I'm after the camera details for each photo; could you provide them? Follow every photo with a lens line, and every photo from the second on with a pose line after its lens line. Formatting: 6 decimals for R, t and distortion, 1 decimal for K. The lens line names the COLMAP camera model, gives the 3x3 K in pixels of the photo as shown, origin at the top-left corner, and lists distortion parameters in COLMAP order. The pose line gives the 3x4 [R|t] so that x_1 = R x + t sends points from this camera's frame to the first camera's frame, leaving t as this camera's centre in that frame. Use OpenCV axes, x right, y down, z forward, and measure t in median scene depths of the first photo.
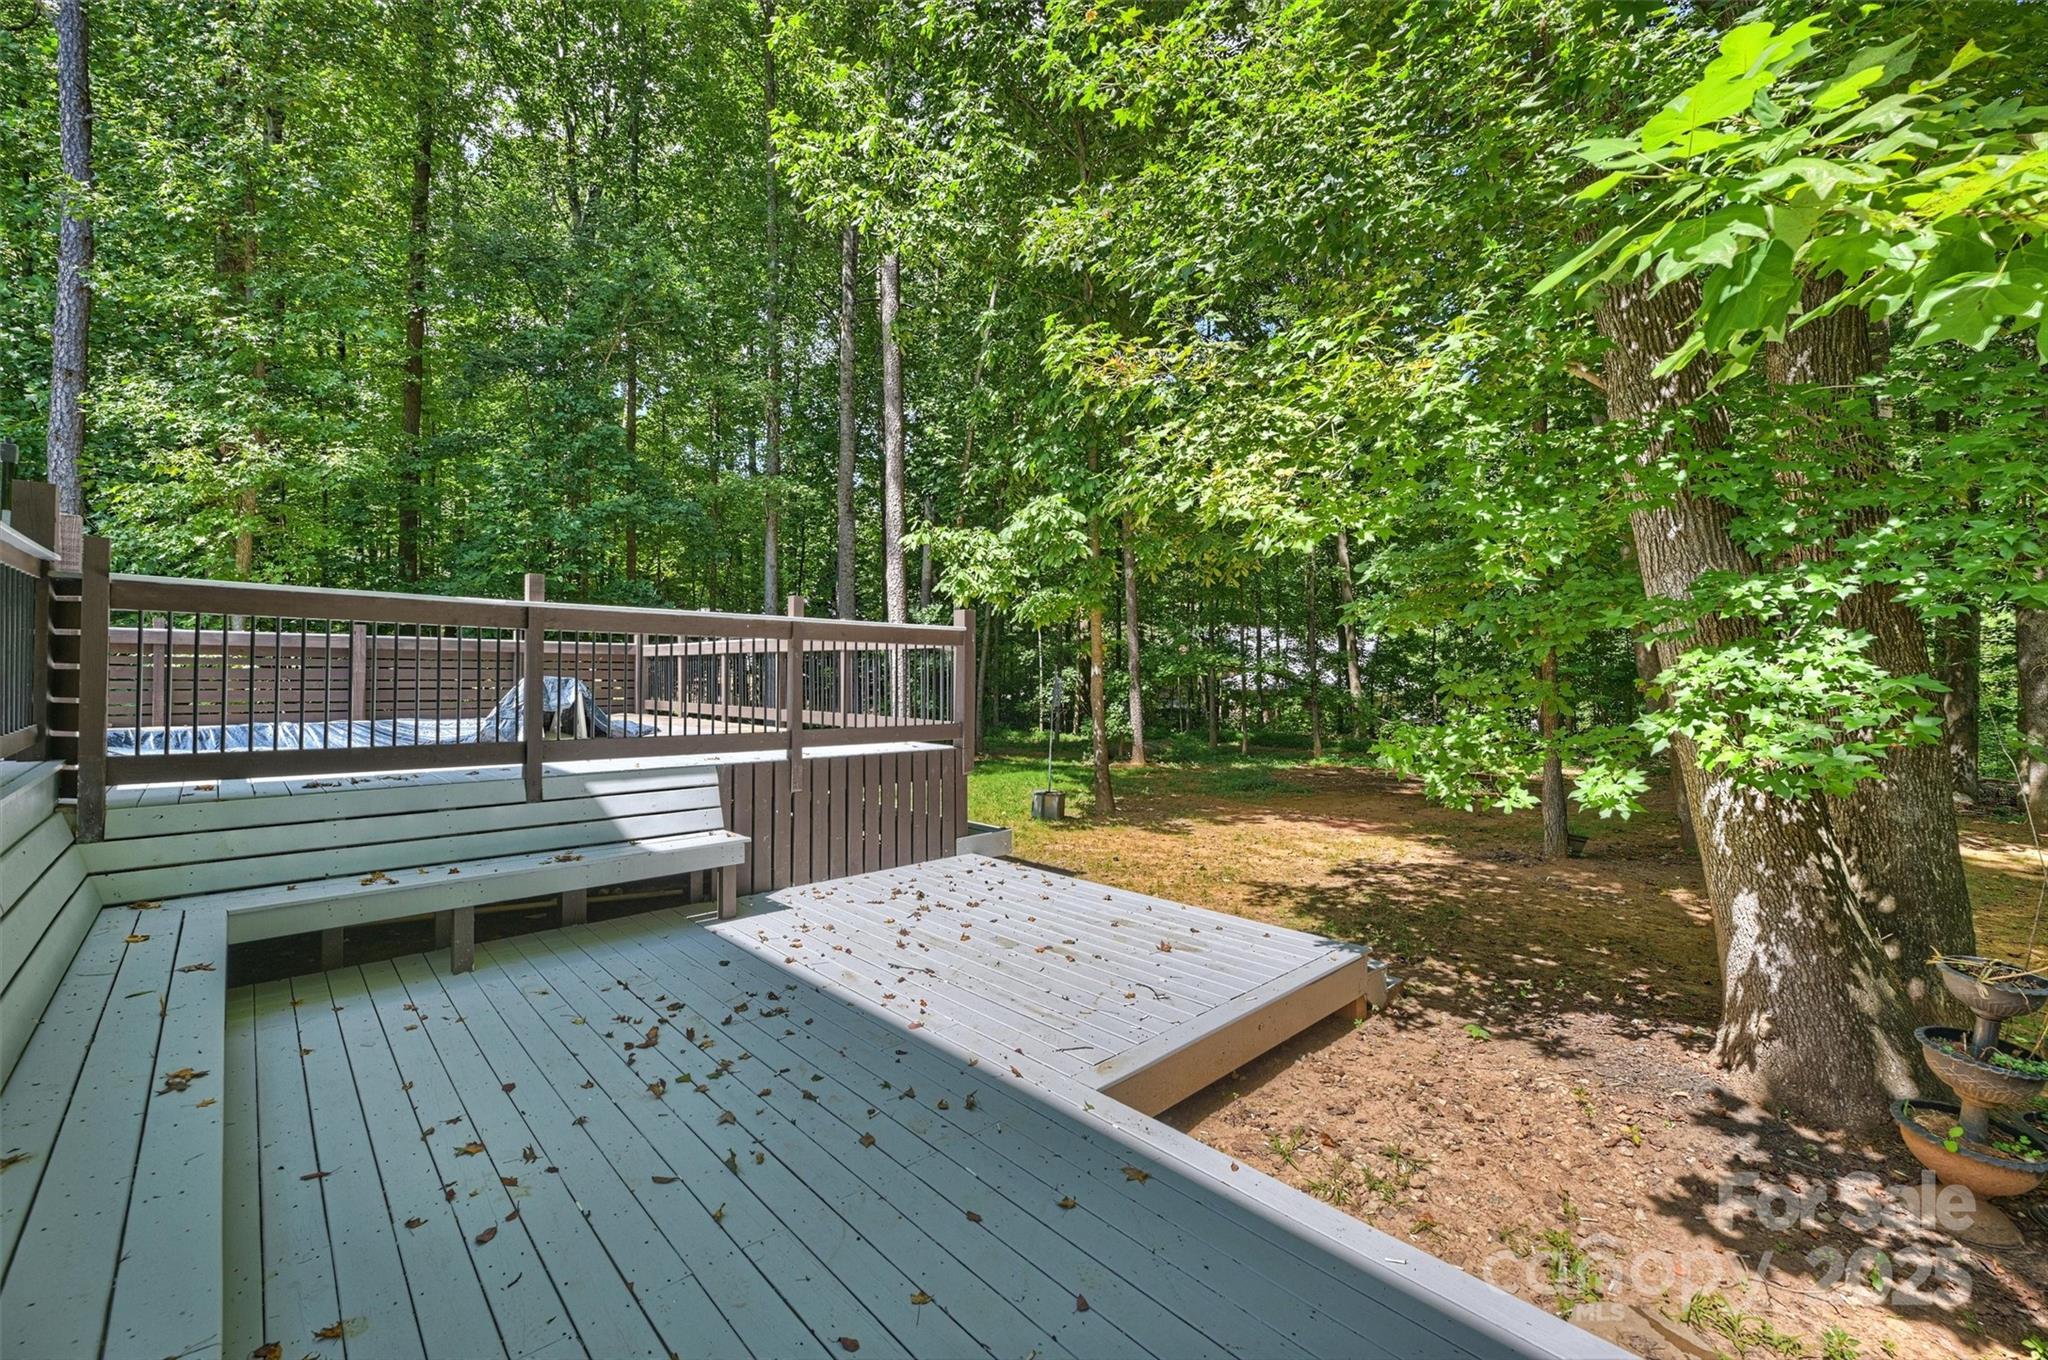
lens RADIAL K [[825.8, 0, 1006.4], [0, 825.8, 674.7], [0, 0, 1]] dist [0.002595, 0.000155]
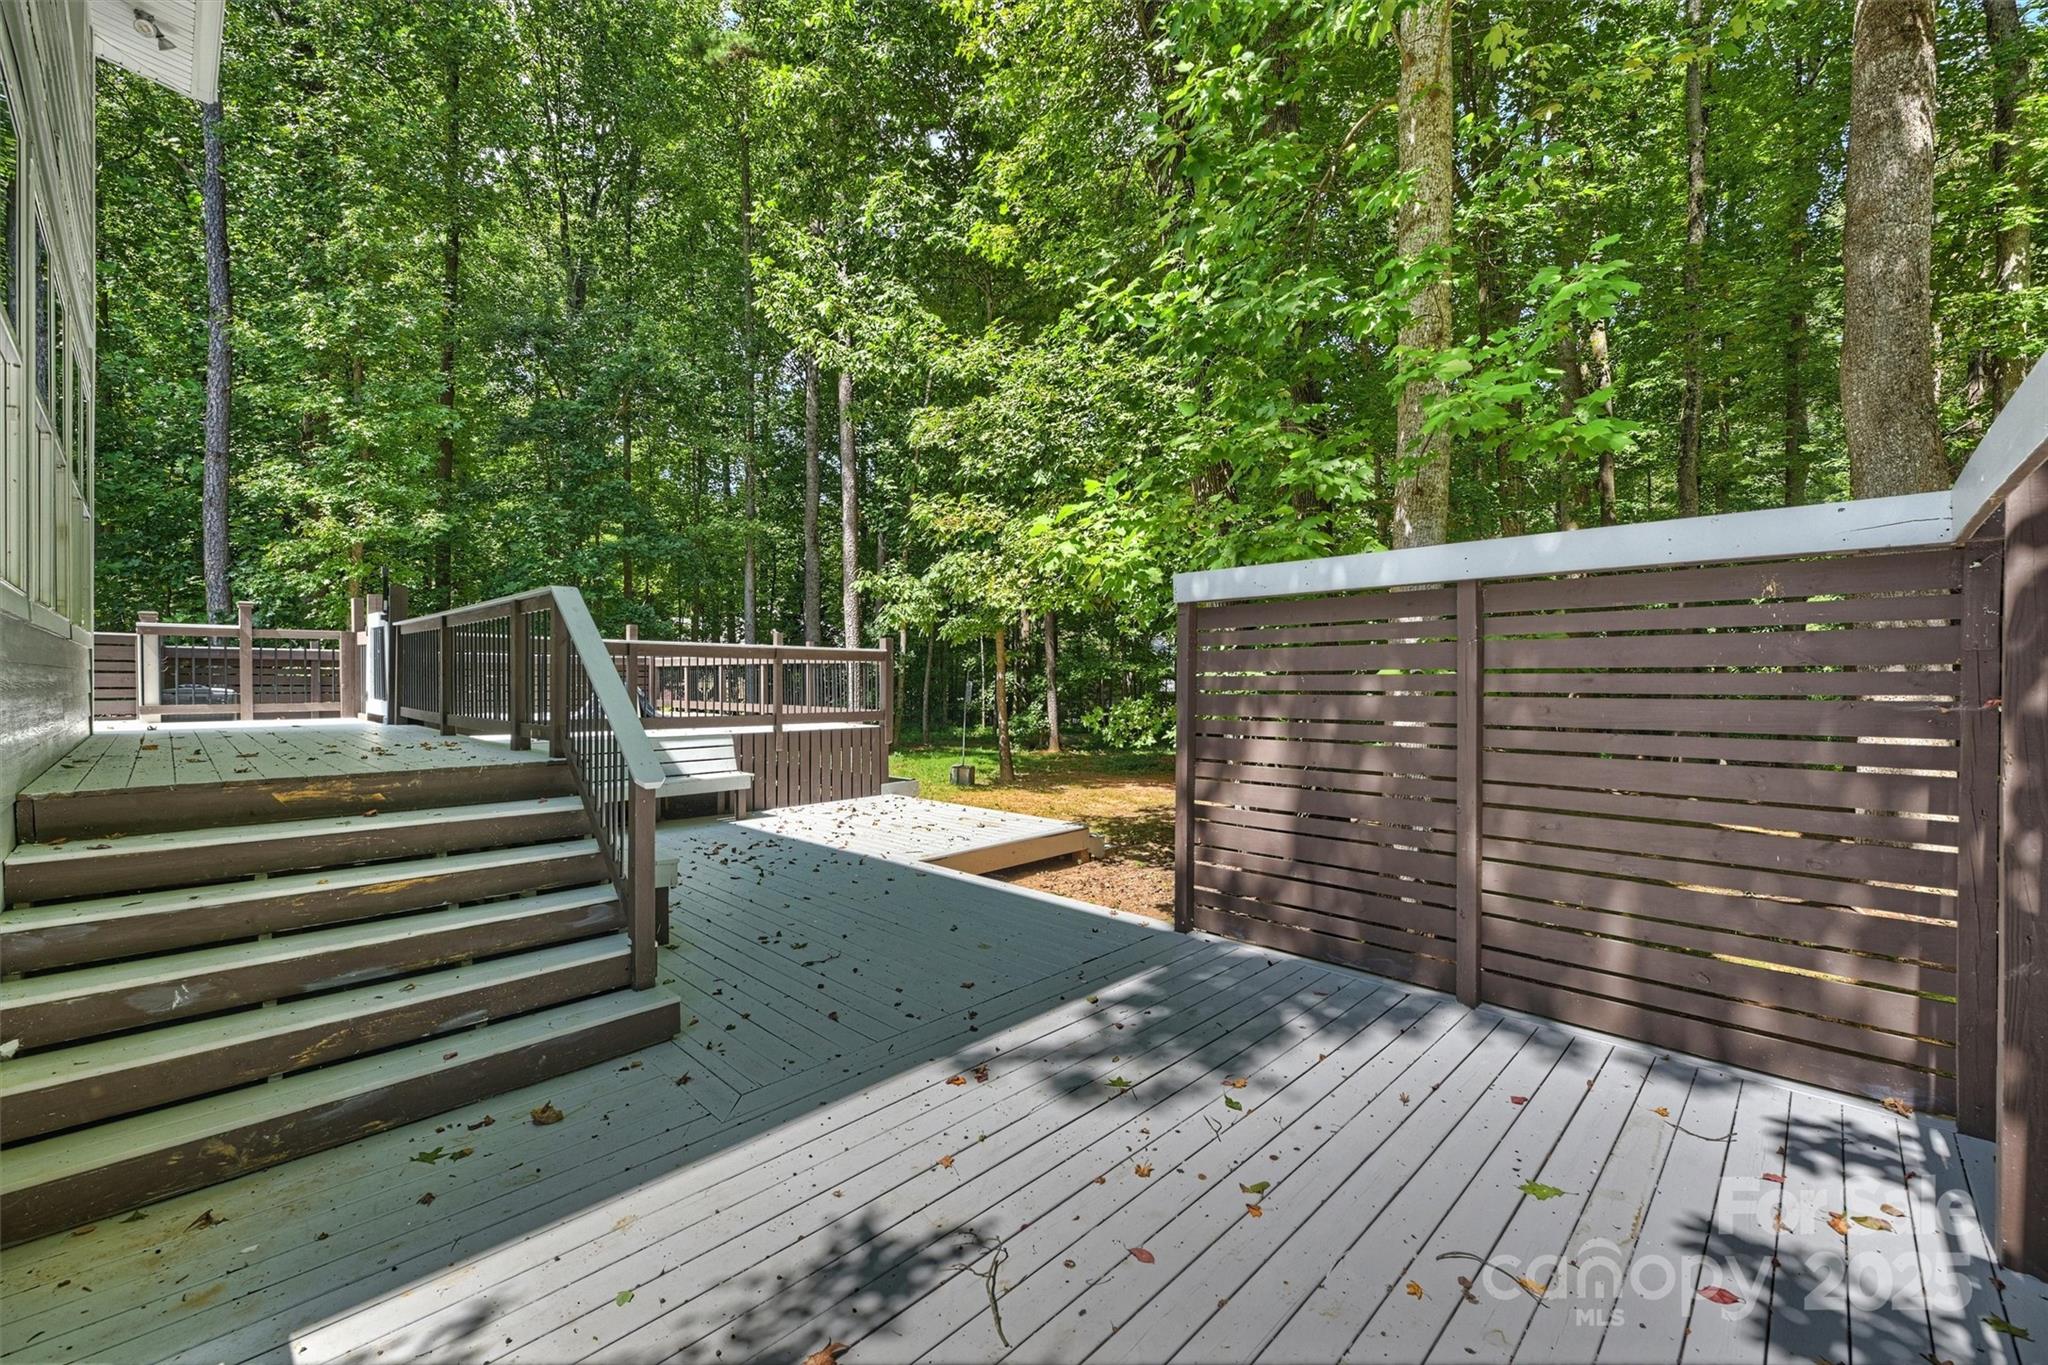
lens RADIAL K [[825.8, 0, 1032.1], [0, 825.8, 686.1], [0, 0, 1]] dist [0.002595, 0.000155]
pose [[0.997841, -0.002544, 0.065633, 0.090915], [0.001915, 0.999952, 0.009653, -0.002584], [-0.065655, -0.009506, 0.997797, -0.434490]]
